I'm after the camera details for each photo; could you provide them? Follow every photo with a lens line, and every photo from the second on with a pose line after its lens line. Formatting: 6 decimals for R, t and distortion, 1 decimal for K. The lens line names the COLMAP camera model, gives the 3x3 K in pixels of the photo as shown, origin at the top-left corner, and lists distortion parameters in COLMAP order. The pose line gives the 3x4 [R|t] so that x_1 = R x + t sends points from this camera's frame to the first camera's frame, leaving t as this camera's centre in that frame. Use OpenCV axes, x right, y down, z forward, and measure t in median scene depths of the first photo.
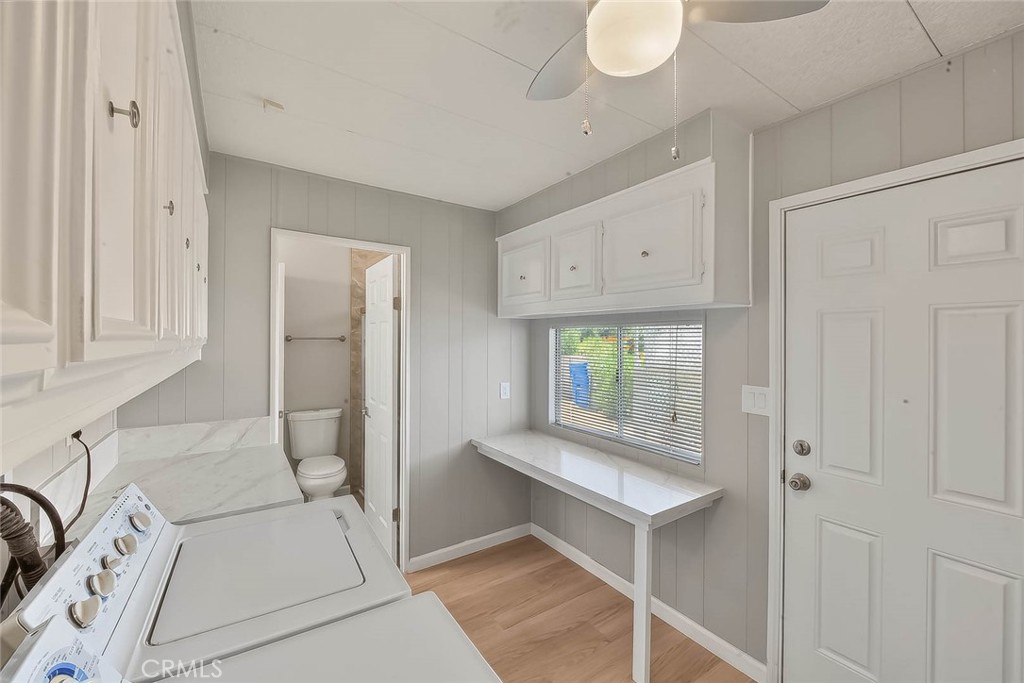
lens RADIAL K [[415.9, 0, 517.1], [0, 415.9, 355.1], [0, 0, 1]] dist [-0.000637, -0.000697]
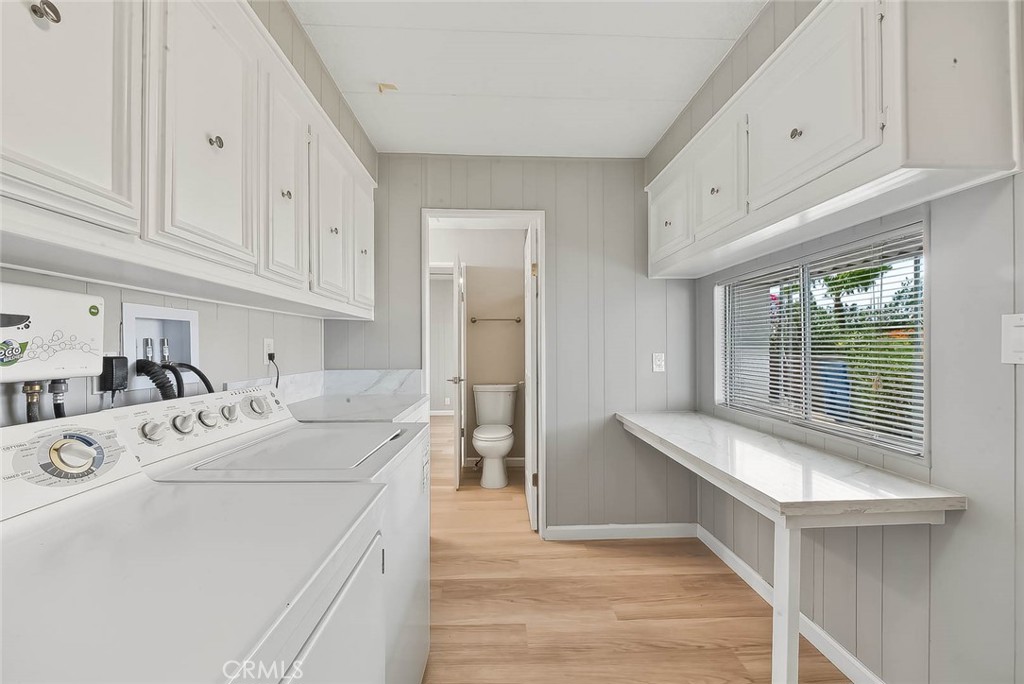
lens RADIAL K [[412.4, 0, 508.7], [0, 412.4, 358.7], [0, 0, 1]] dist [-0.001498, -0.000347]
pose [[0.847859, 0.004052, -0.530206, 0.188308], [-0.007491, 0.999963, -0.004337, 0.097334], [0.530169, 0.007649, 0.847858, 0.116511]]
